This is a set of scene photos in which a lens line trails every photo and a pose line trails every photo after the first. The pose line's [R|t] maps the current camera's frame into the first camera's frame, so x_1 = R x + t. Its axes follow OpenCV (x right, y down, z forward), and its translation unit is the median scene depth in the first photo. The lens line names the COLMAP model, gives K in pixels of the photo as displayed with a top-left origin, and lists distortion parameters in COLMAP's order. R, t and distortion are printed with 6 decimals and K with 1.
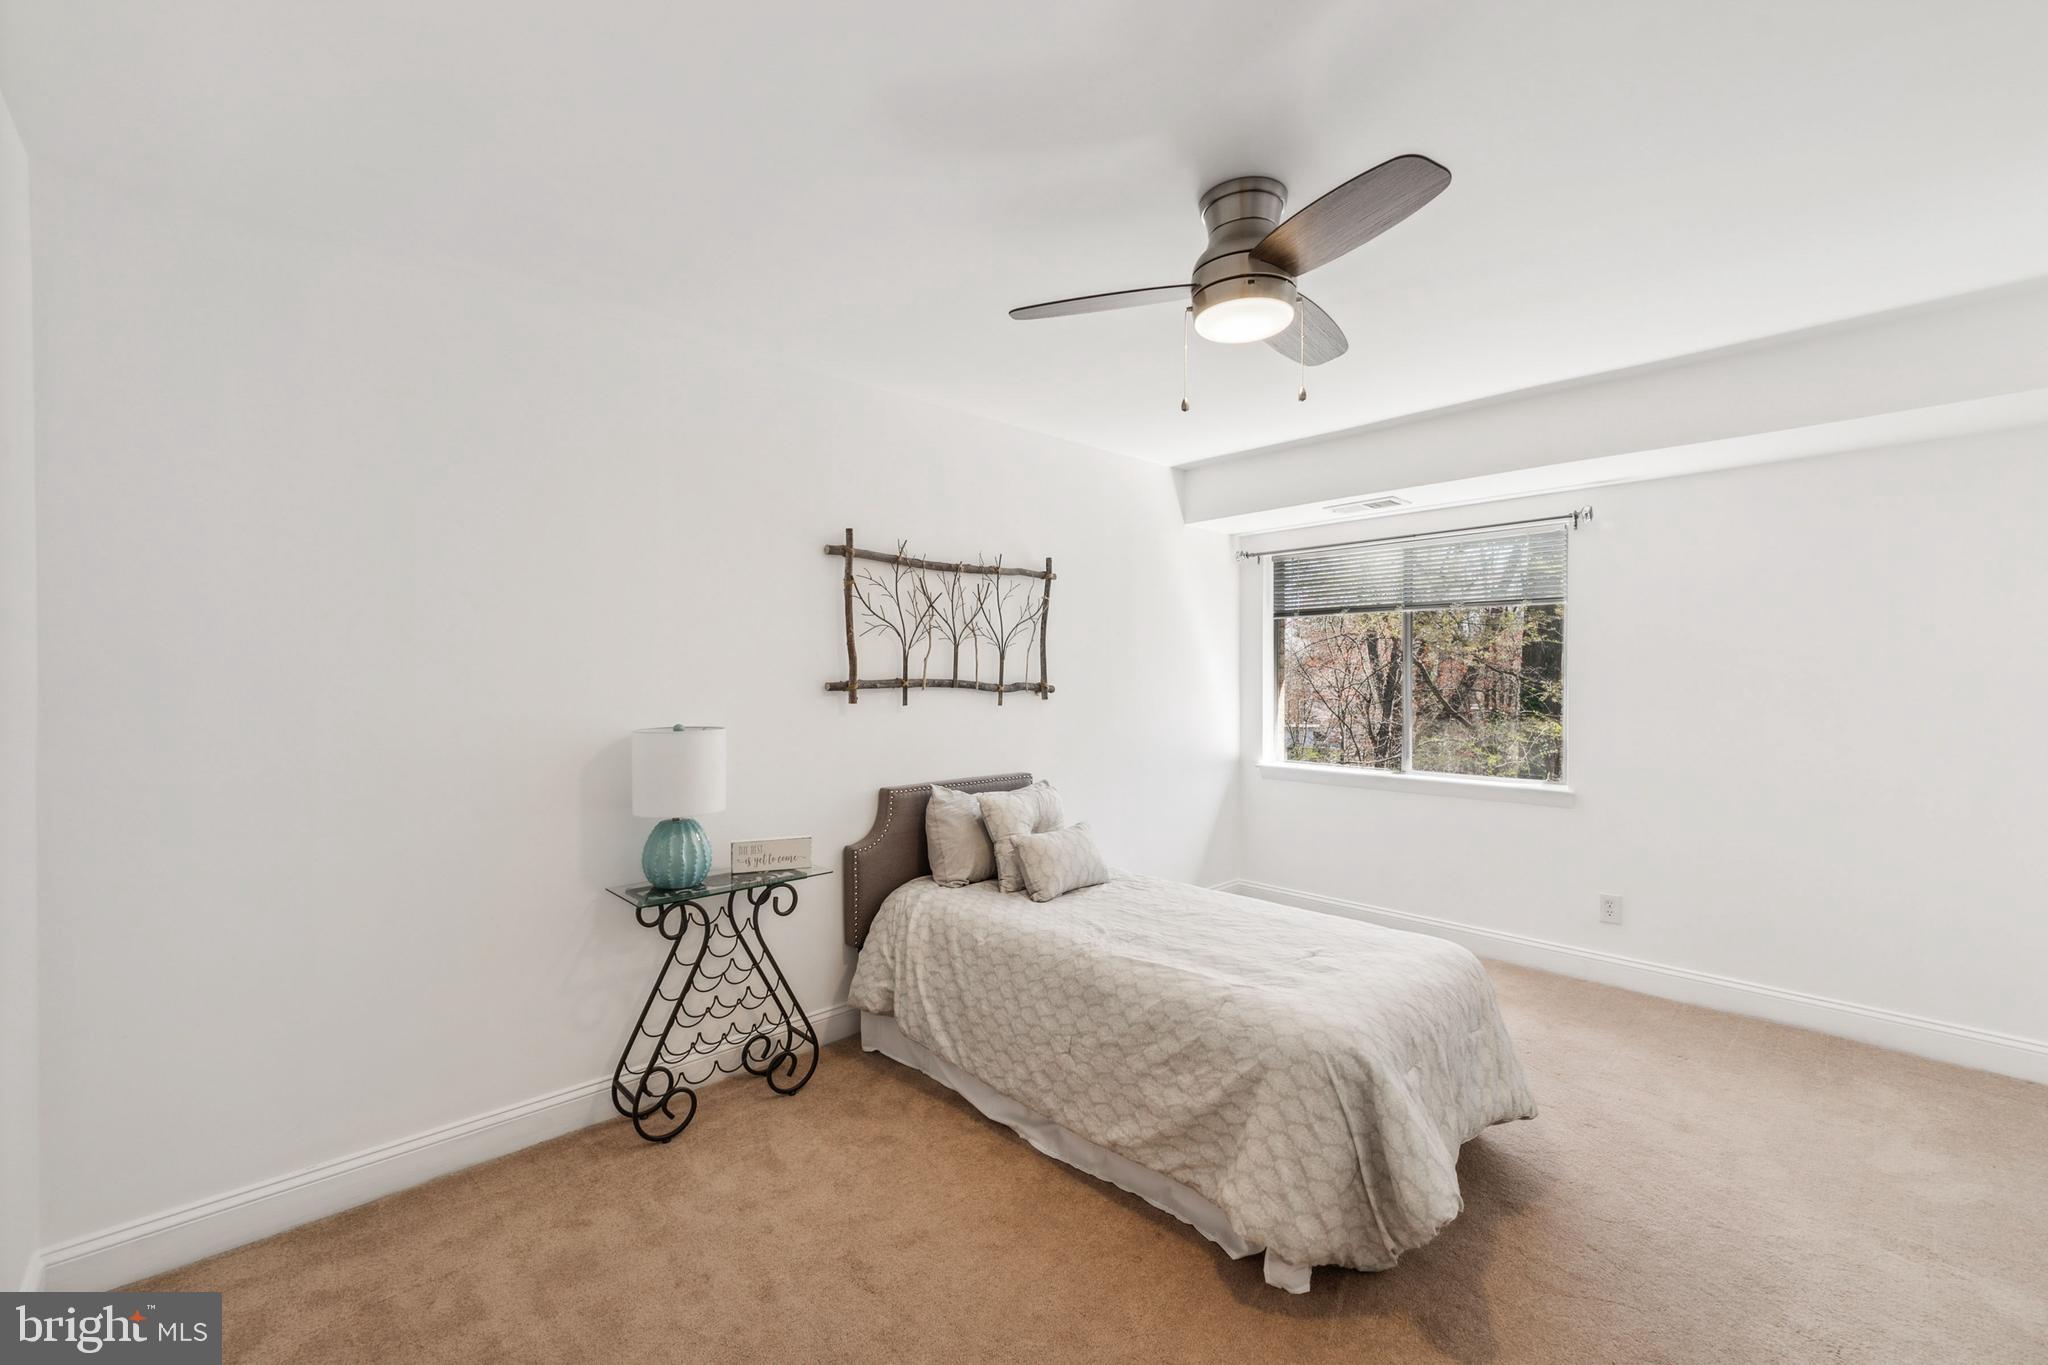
lens RADIAL K [[843.7, 0, 1024.9], [0, 843.7, 679.2], [0, 0, 1]] dist [0.001200, -0.000748]
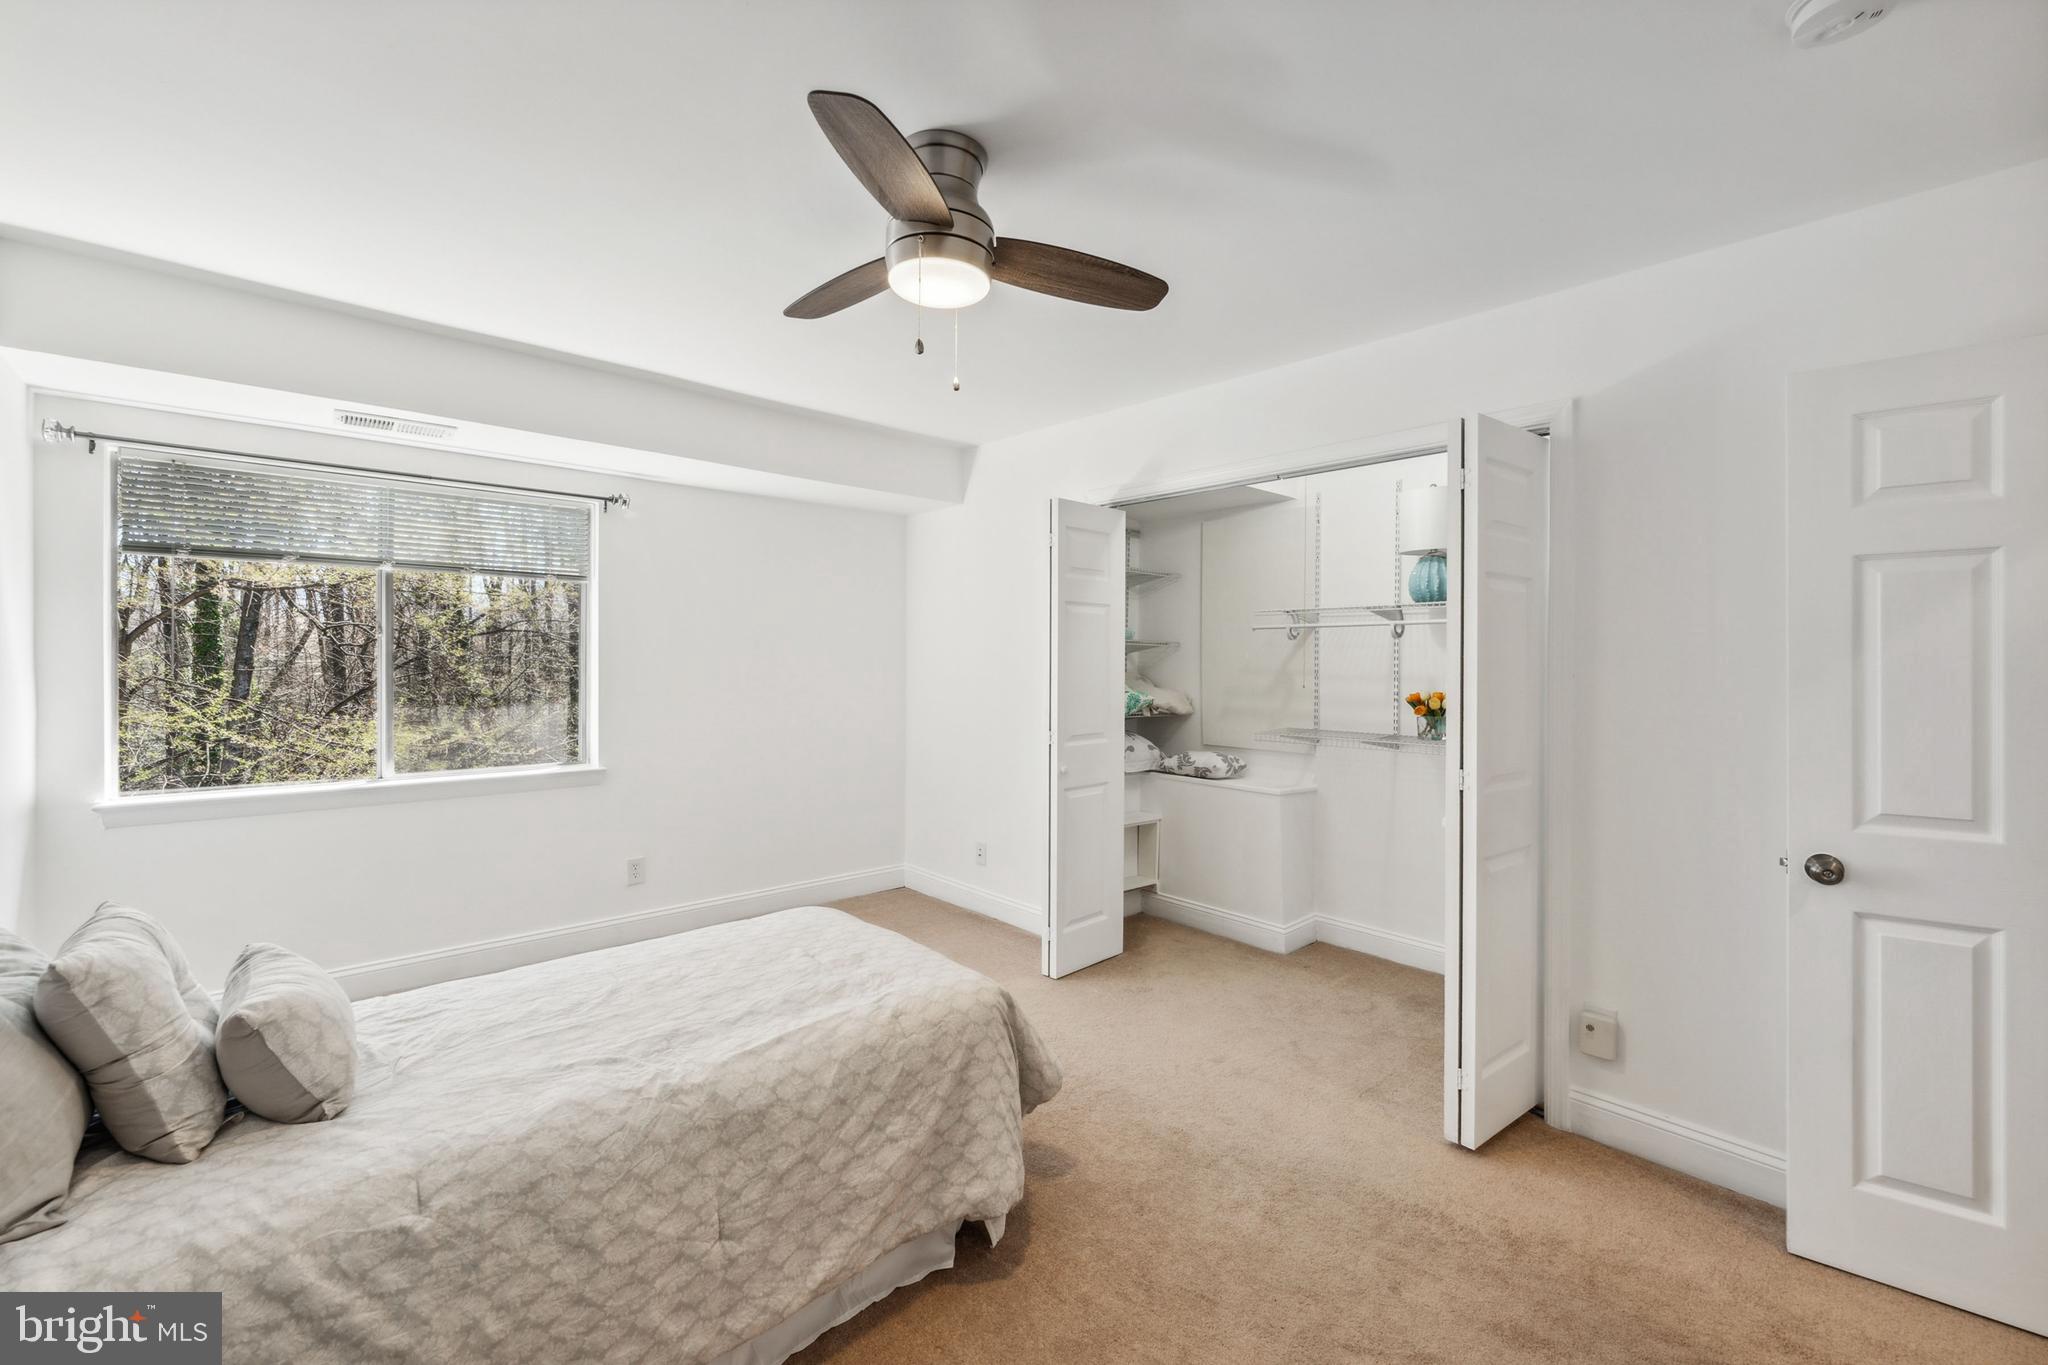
lens RADIAL K [[843.7, 0, 1025.1], [0, 843.7, 672.4], [0, 0, 1]] dist [0.001200, -0.000748]
pose [[0.018047, -0.015959, 0.999710, -0.593120], [-0.003466, 0.999866, 0.016024, -0.001799], [-0.999831, -0.003754, 0.017989, 0.768326]]
